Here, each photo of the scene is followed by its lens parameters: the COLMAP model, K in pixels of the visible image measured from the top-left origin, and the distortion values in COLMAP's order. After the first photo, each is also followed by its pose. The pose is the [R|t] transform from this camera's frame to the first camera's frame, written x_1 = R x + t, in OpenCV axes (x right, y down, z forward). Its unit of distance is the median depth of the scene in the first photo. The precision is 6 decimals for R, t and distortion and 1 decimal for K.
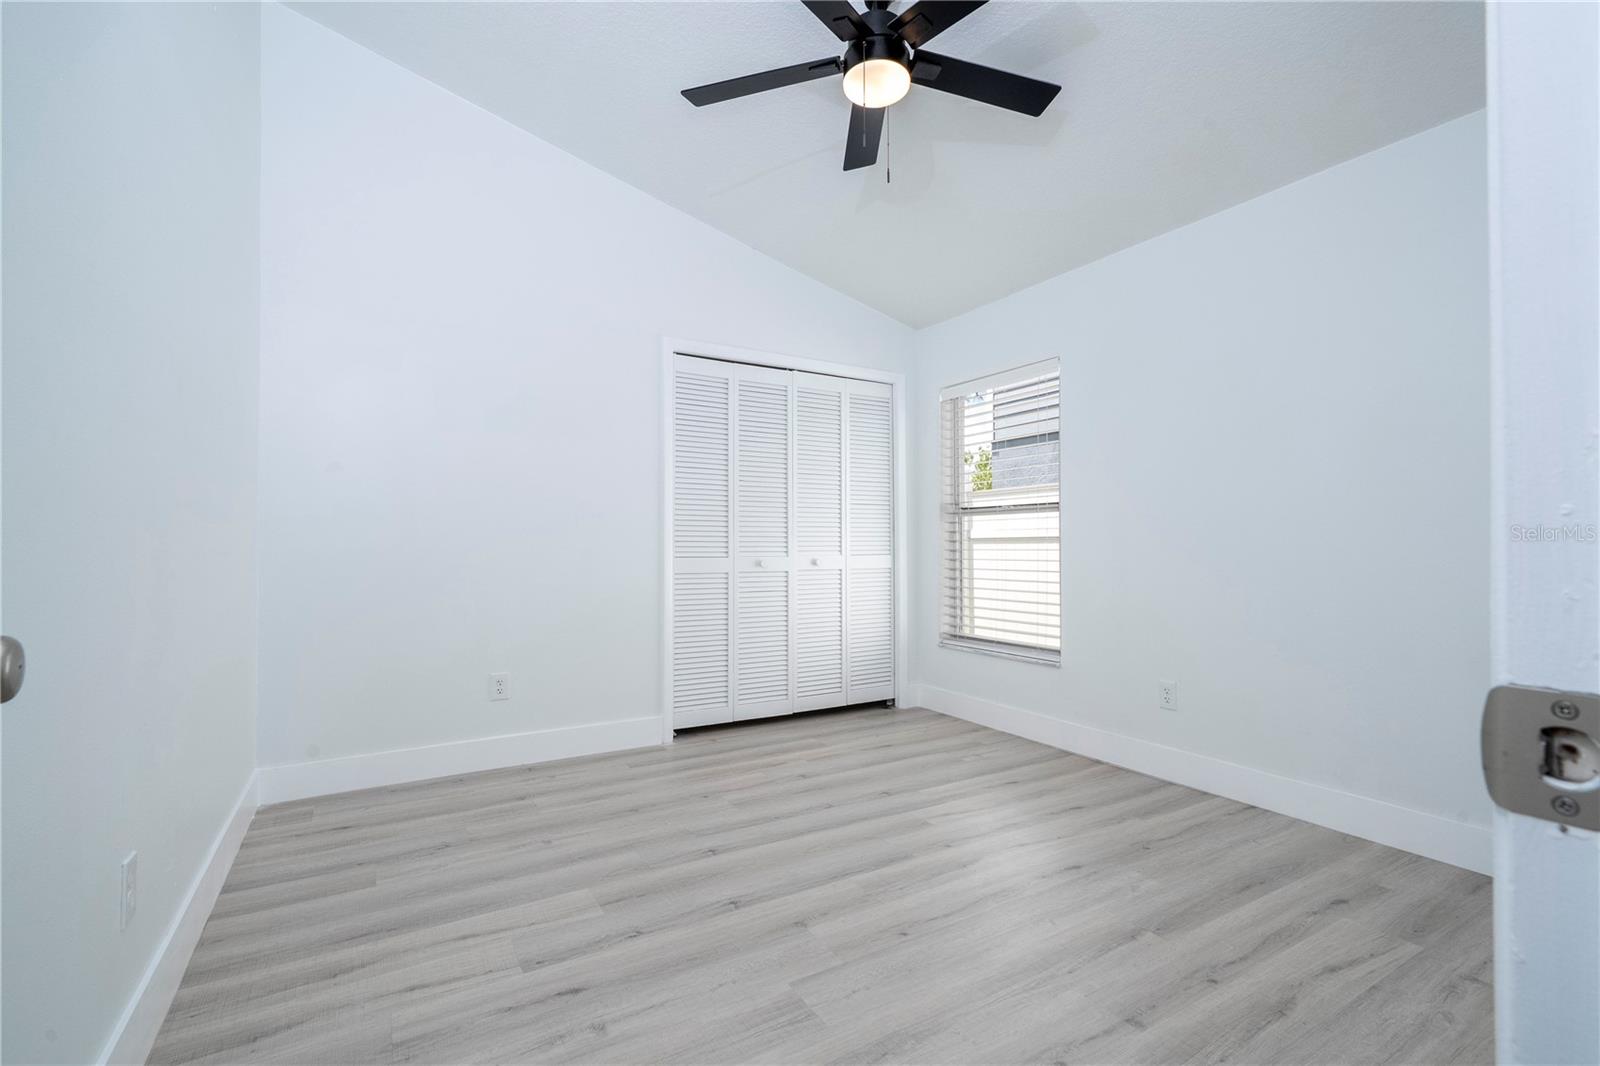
lens RADIAL K [[723.6, 0, 811.0], [0, 723.6, 541.1], [0, 0, 1]] dist [0.001195, 0.000767]
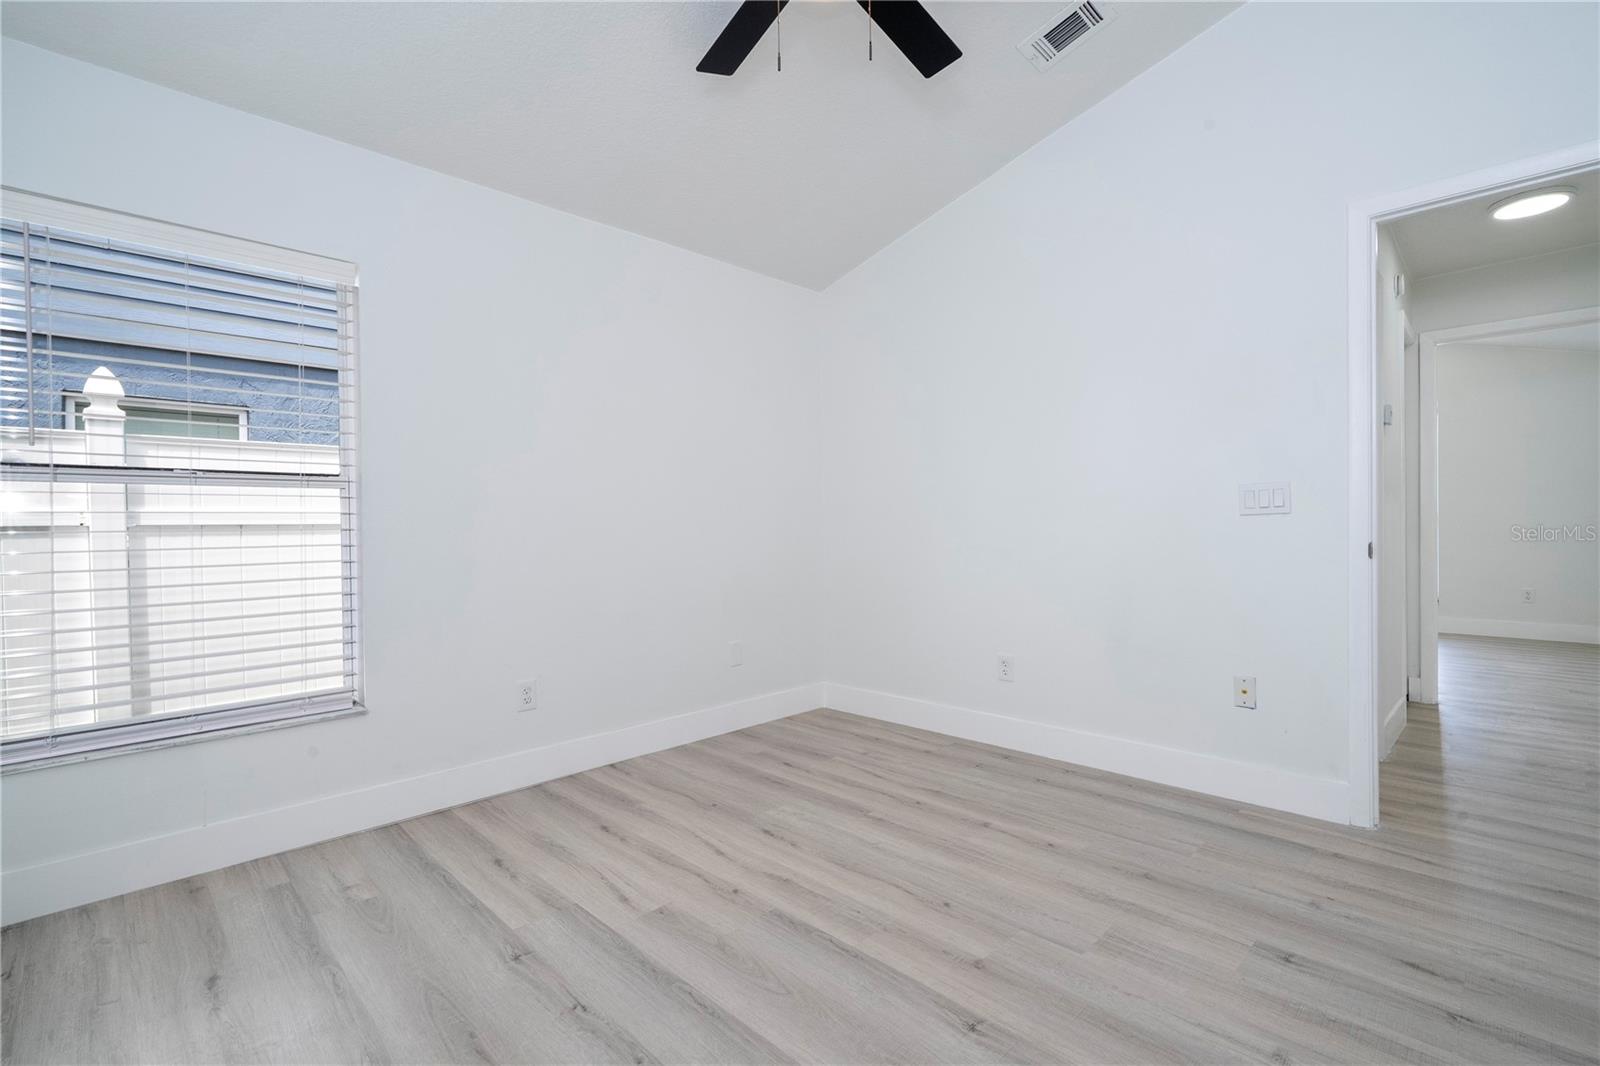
lens RADIAL K [[723.6, 0, 809.4], [0, 723.6, 527.8], [0, 0, 1]] dist [0.001195, 0.000767]
pose [[-0.244703, 0.005784, 0.969581, -0.584409], [0.008644, 0.999955, -0.003783, 0.003901], [-0.969560, 0.007455, -0.244742, 1.012161]]
